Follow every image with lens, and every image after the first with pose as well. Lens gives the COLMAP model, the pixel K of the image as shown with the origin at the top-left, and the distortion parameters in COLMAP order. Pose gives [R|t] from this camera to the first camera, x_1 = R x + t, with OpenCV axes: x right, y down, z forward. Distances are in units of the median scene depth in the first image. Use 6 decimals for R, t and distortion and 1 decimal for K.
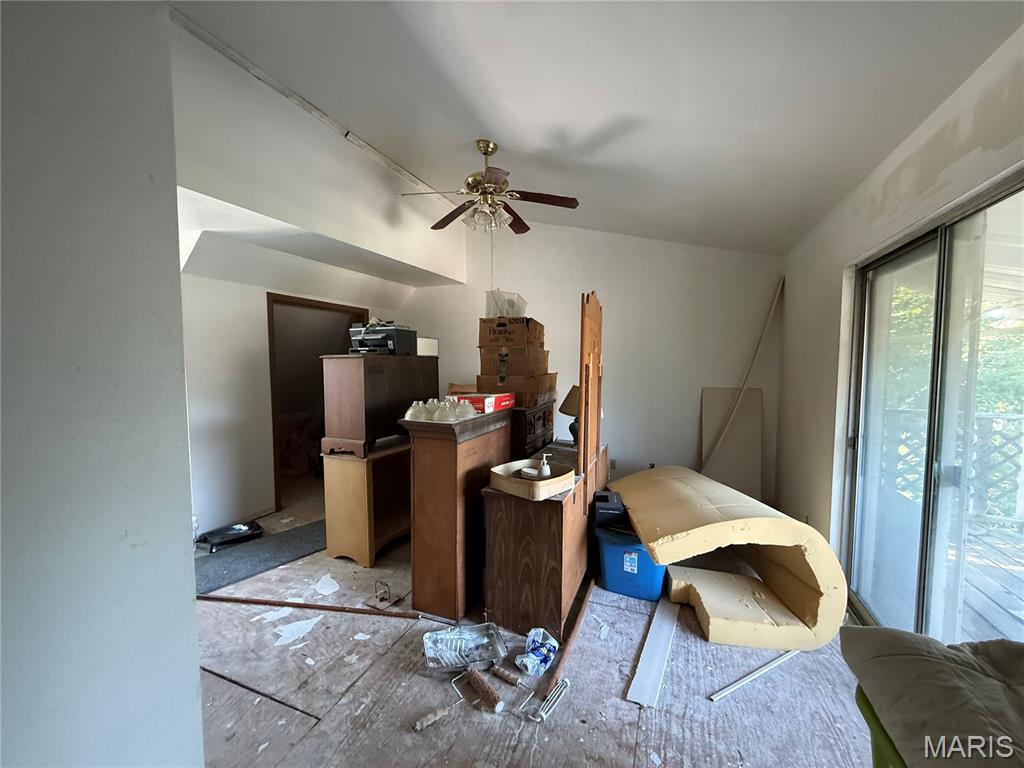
lens RADIAL K [[410.1, 0, 509.1], [0, 410.1, 385.8], [0, 0, 1]] dist [0.001452, 0.000700]
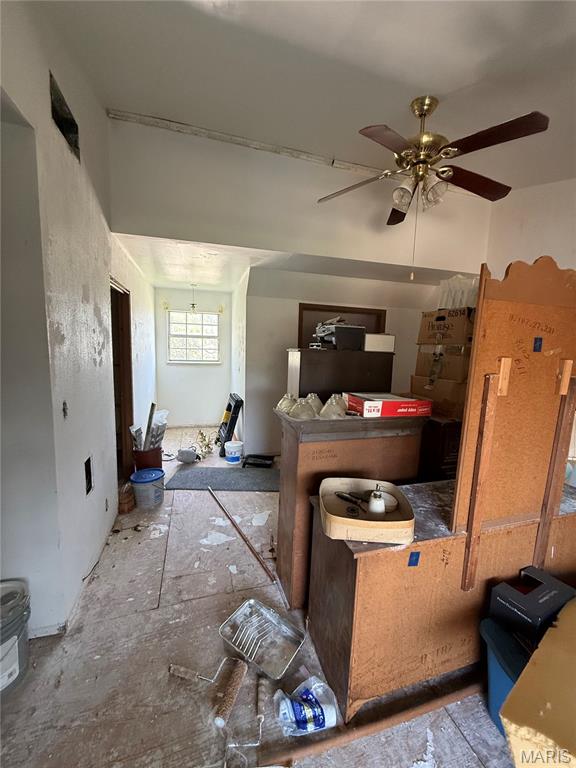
lens RADIAL K [[307.6, 0, 287.2], [0, 307.6, 383.0], [0, 0, 1]] dist [0.001452, 0.000700]
pose [[0.629335, 0.113878, -0.768746, 0.330038], [-0.080194, 0.993441, 0.081511, -0.047937], [0.772986, 0.010351, 0.634339, 0.399339]]
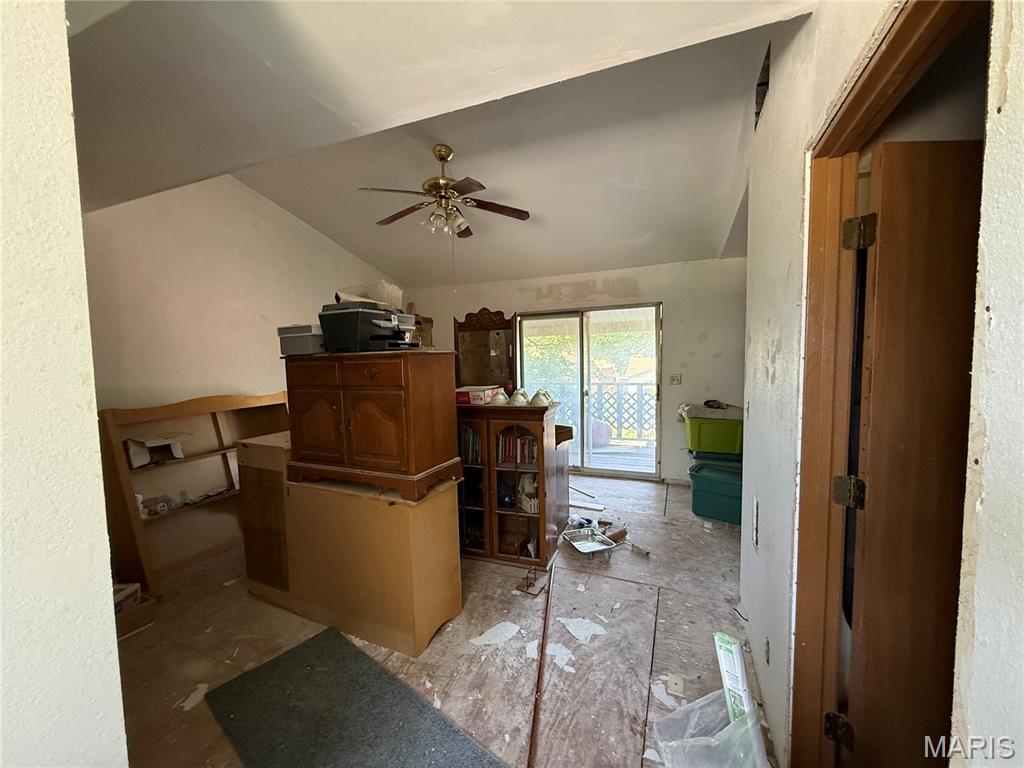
lens RADIAL K [[410.1, 0, 513.2], [0, 410.1, 387.4], [0, 0, 1]] dist [0.001452, 0.000700]
pose [[0.000840, -0.073328, 0.997308, -1.170448], [0.078998, 0.994196, 0.073032, -0.054247], [-0.996874, 0.078724, 0.006628, 0.890511]]
